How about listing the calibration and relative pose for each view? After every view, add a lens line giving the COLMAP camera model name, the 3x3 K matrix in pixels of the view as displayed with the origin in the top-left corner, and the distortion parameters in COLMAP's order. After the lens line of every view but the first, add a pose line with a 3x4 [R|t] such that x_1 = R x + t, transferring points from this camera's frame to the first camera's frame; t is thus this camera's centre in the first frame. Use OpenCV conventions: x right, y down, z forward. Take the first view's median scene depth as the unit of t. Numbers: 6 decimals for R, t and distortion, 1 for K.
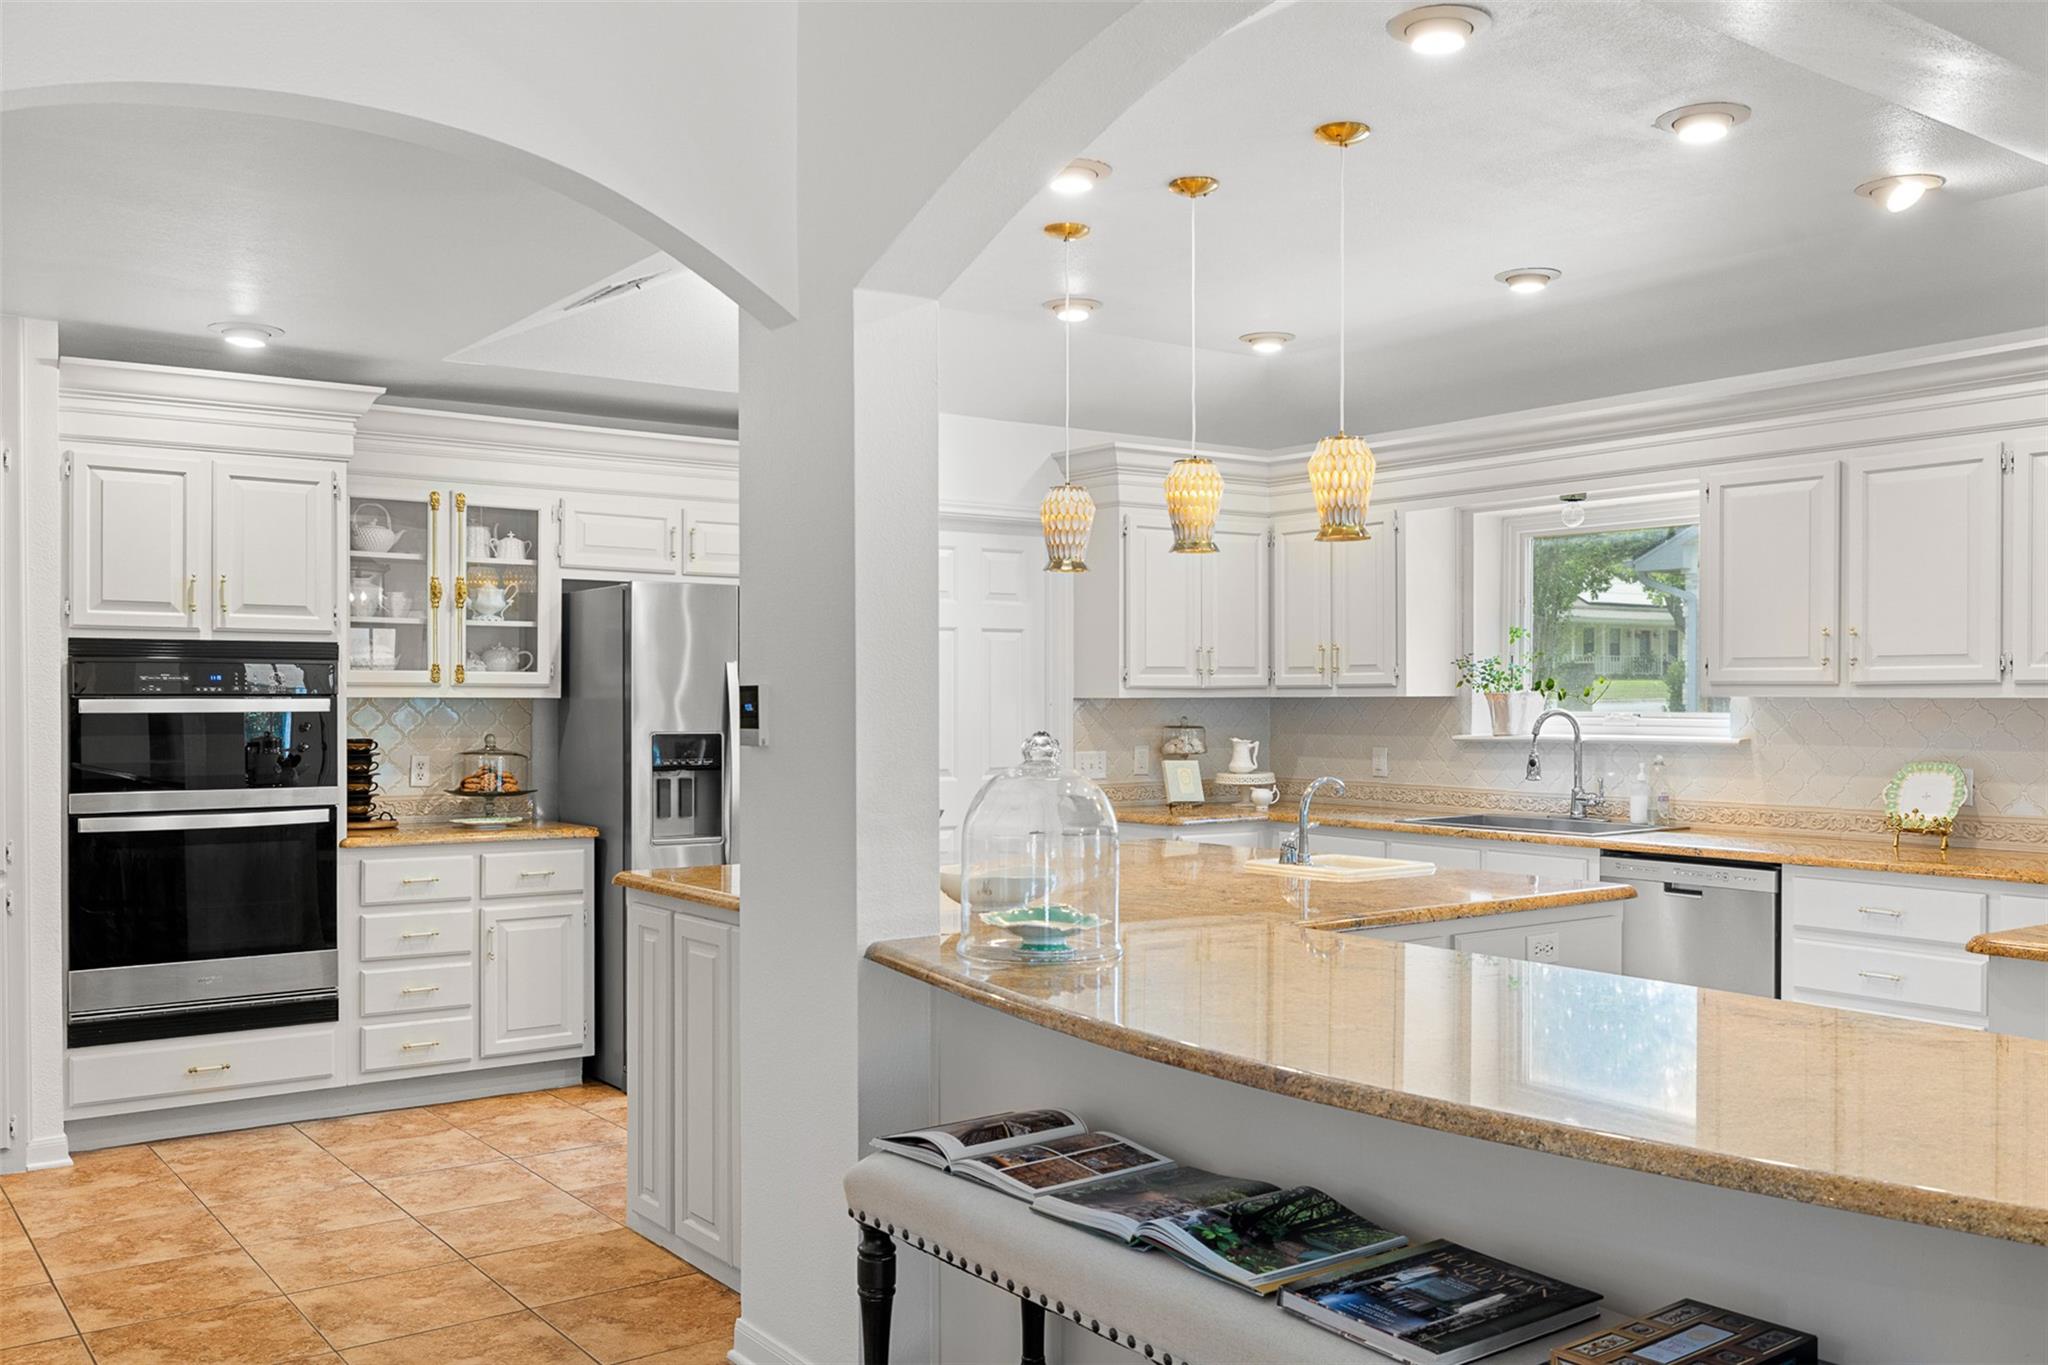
lens RADIAL K [[1723.7, 0, 1021.0], [0, 1723.7, 694.1], [0, 0, 1]] dist [0.006876, 0.005893]
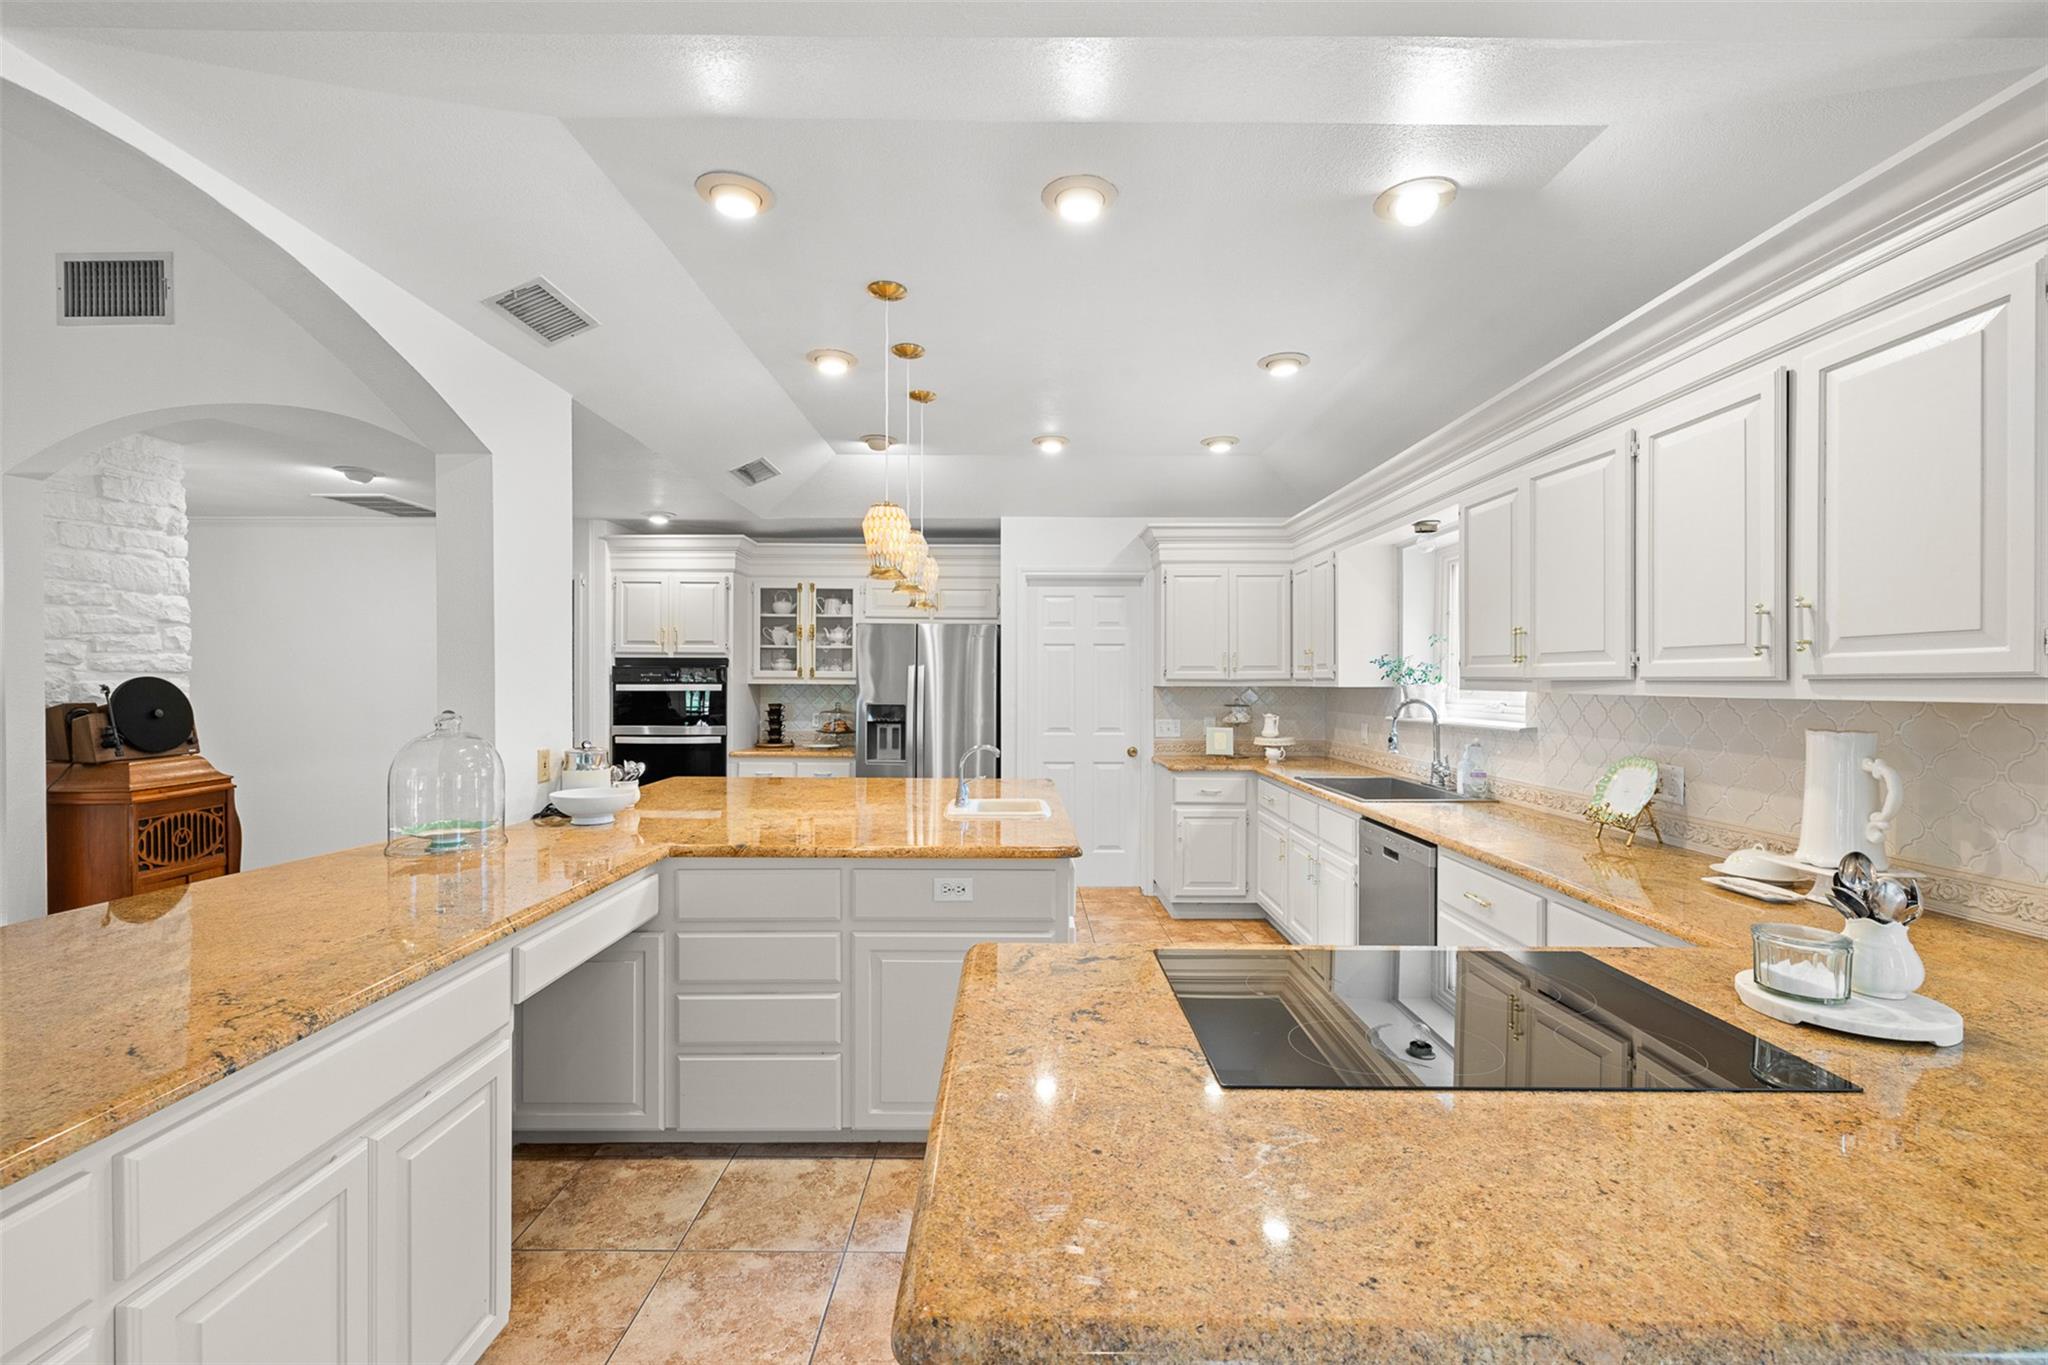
lens RADIAL K [[851.2, 0, 1027.9], [0, 851.2, 670.7], [0, 0, 1]] dist [0.002705, 0.000034]
pose [[0.813474, -0.003363, -0.581591, 0.482172], [-0.002223, 0.999958, -0.008893, -0.005770], [0.581597, 0.008527, 0.813433, 0.354027]]
